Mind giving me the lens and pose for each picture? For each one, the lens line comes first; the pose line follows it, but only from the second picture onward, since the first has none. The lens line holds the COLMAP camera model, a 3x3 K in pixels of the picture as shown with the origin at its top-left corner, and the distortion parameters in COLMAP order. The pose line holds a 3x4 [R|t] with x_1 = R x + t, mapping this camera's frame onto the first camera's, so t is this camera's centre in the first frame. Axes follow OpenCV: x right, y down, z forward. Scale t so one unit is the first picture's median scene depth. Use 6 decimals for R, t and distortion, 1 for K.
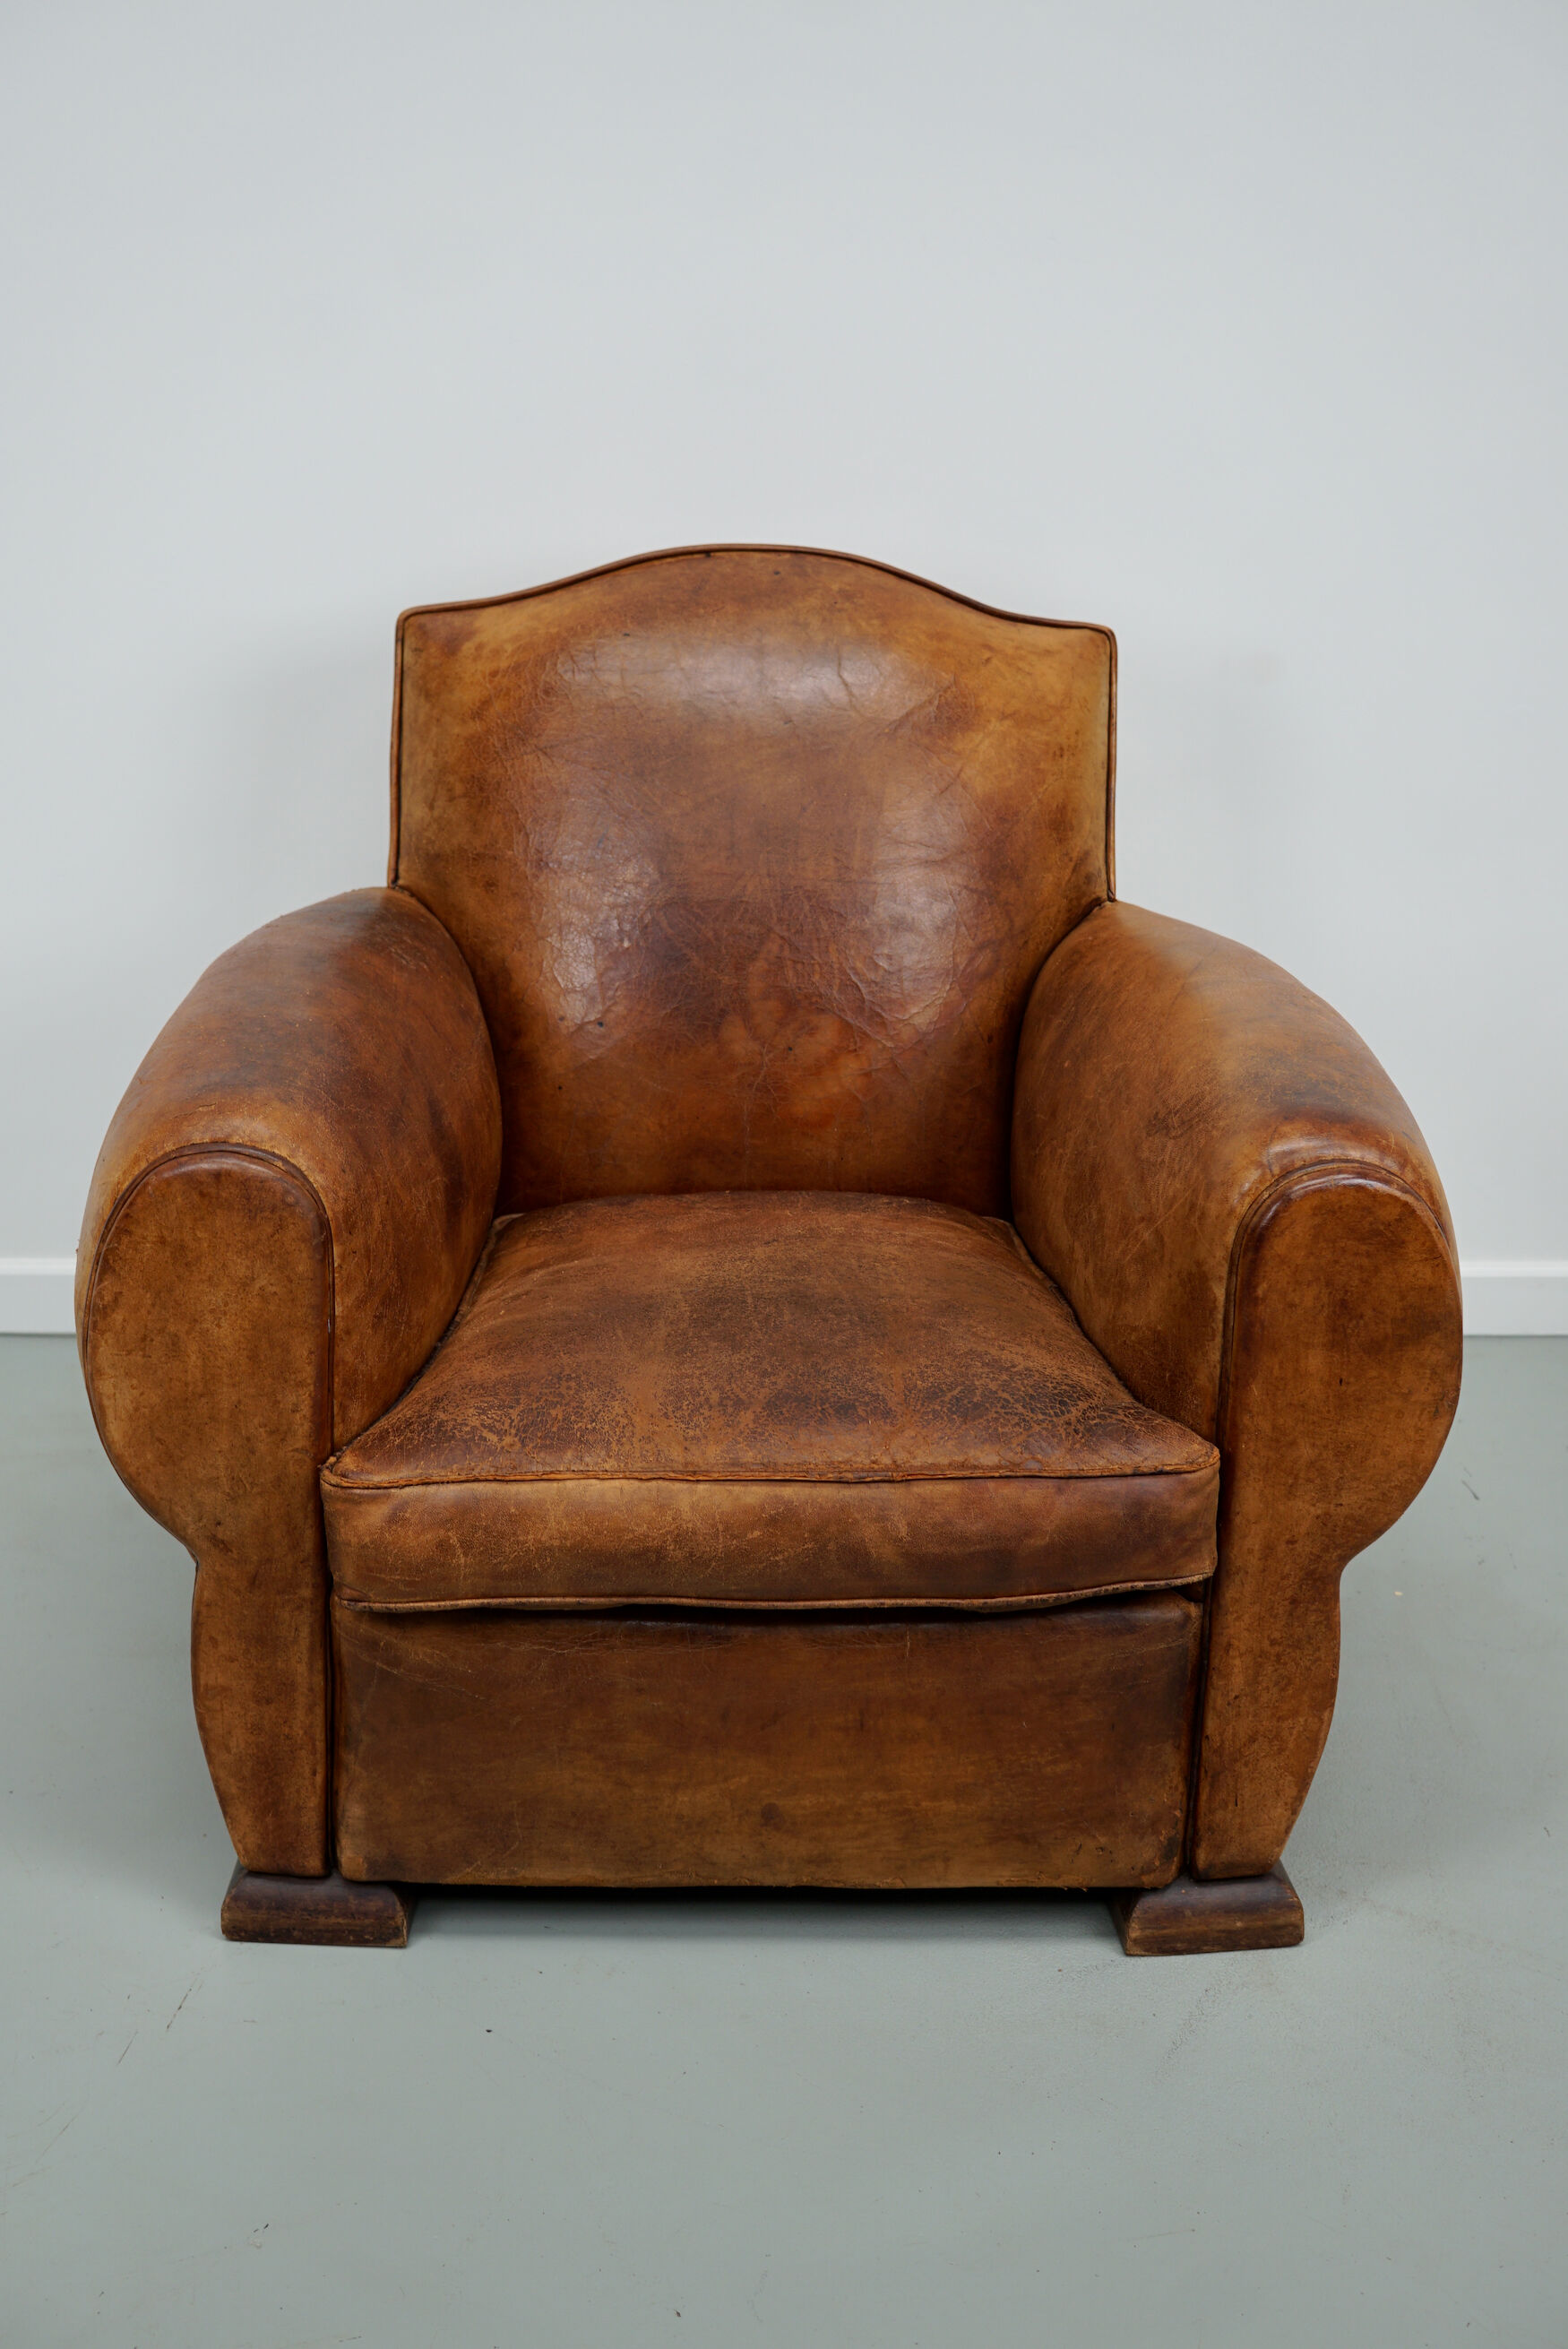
lens RADIAL K [[3034.4, 0, 800.7], [0, 3034.4, 1165.3], [0, 0, 1]] dist [-0.140286, 0.307415]
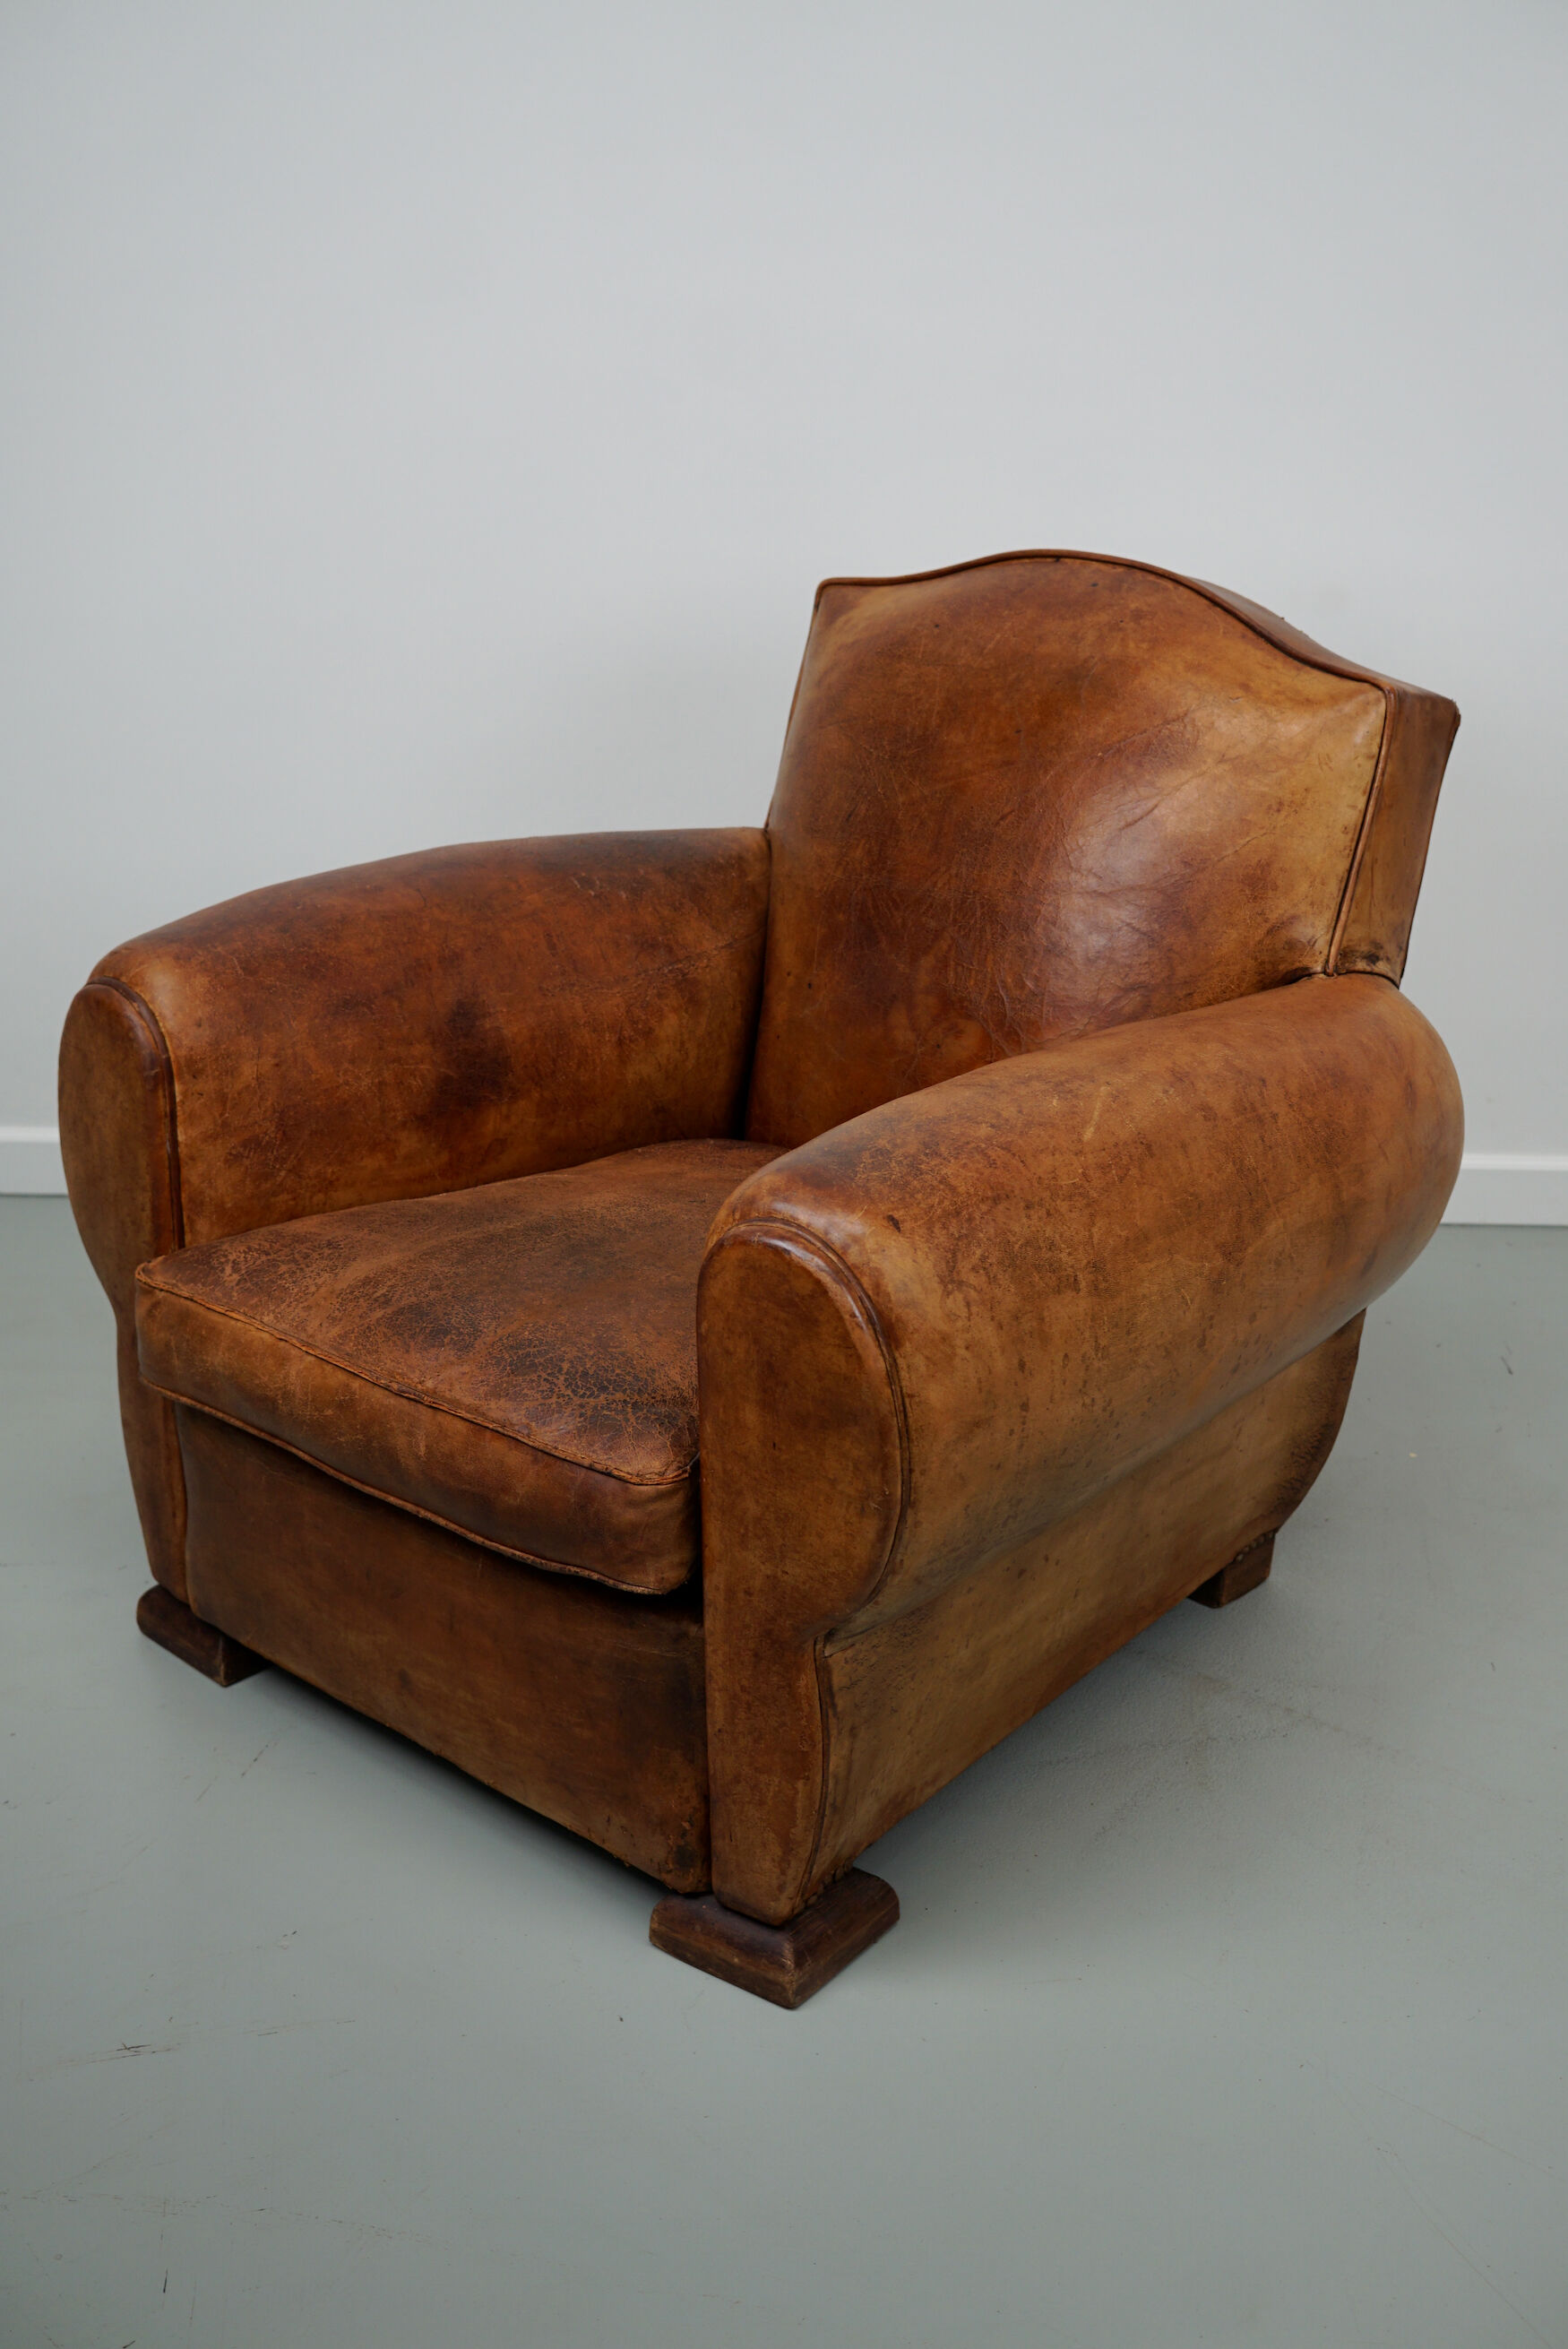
lens RADIAL K [[3054.0, 0, 808.4], [0, 3054.0, 1187.9], [0, 0, 1]] dist [-0.177652, 0.526514]
pose [[0.714678, 0.240552, -0.656788, 0.797287], [-0.223373, 0.968324, 0.111592, -0.119168], [0.662827, 0.066956, 0.745773, 0.259037]]
